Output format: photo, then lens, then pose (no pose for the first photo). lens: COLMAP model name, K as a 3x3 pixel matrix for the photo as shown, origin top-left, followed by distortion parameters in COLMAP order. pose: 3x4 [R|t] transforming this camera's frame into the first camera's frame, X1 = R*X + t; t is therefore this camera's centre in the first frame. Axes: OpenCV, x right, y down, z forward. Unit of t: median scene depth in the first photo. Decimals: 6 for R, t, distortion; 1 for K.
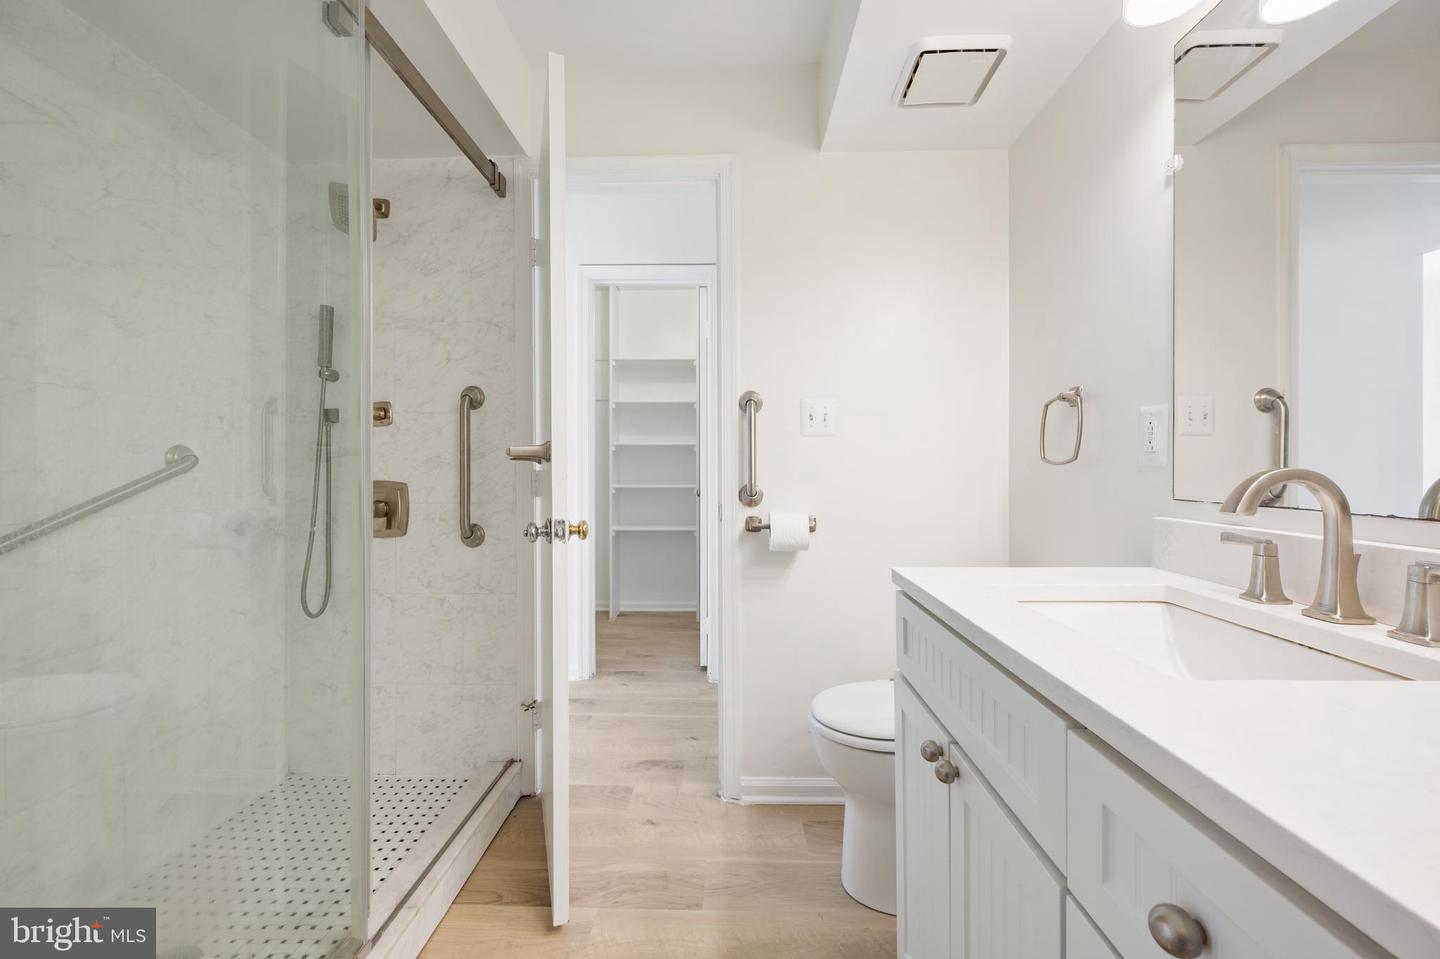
lens RADIAL K [[573.4, 0, 717.6], [0, 573.4, 471.4], [0, 0, 1]] dist [0.000859, 0.000483]
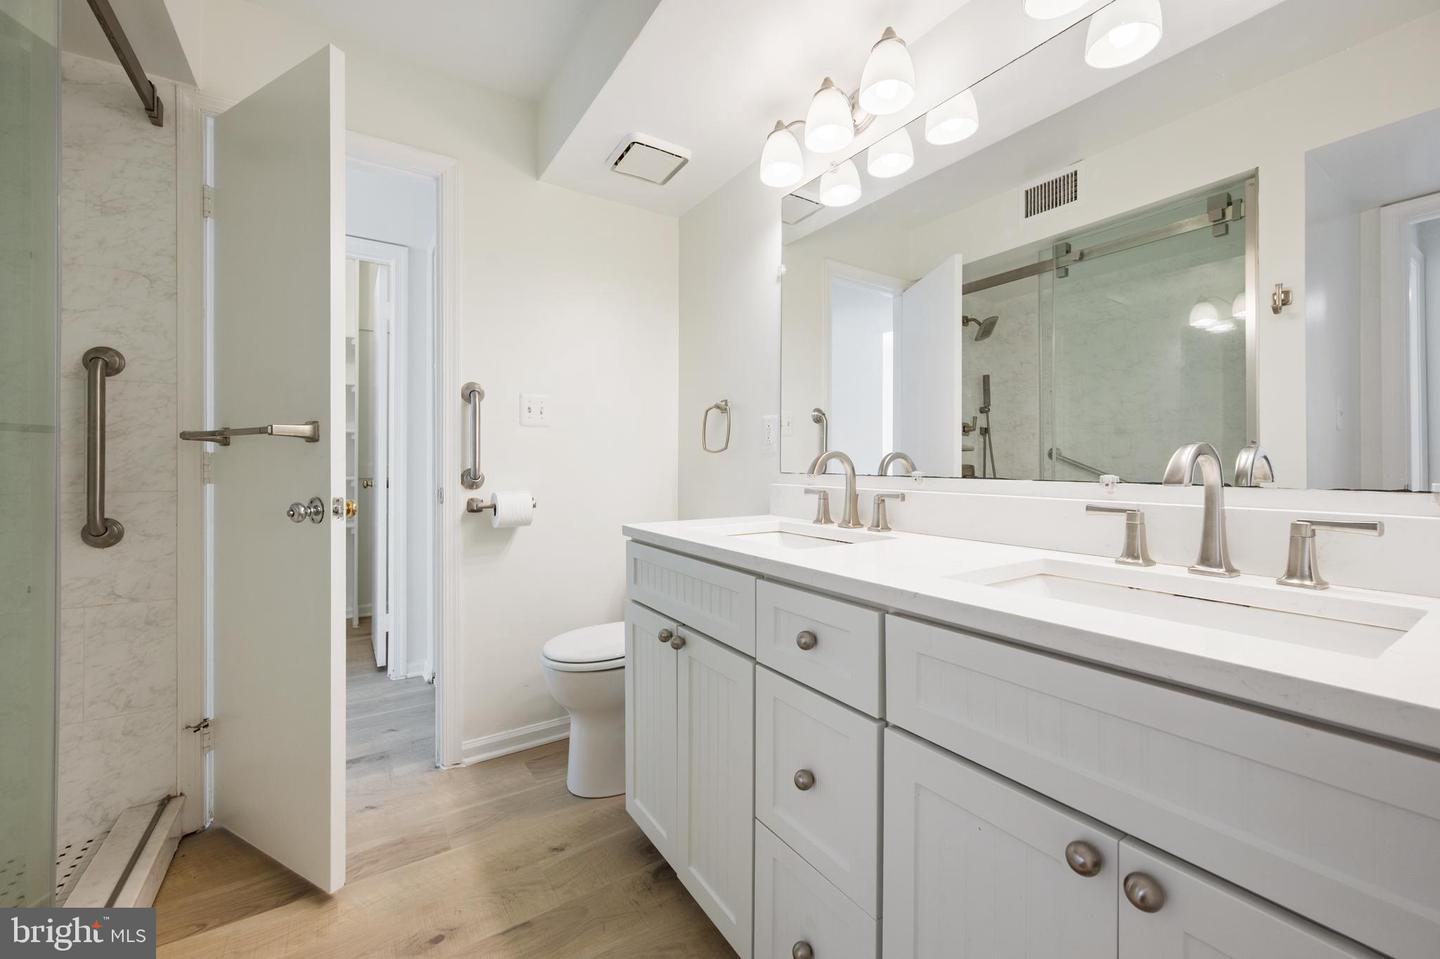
lens RADIAL K [[573.4, 0, 717.6], [0, 573.4, 471.4], [0, 0, 1]] dist [0.000859, 0.000483]
pose [[0.821984, -0.003656, 0.569499, -0.195741], [0.000284, 0.999982, 0.006010, 0.023456], [-0.569511, -0.004779, 0.821970, -0.168118]]
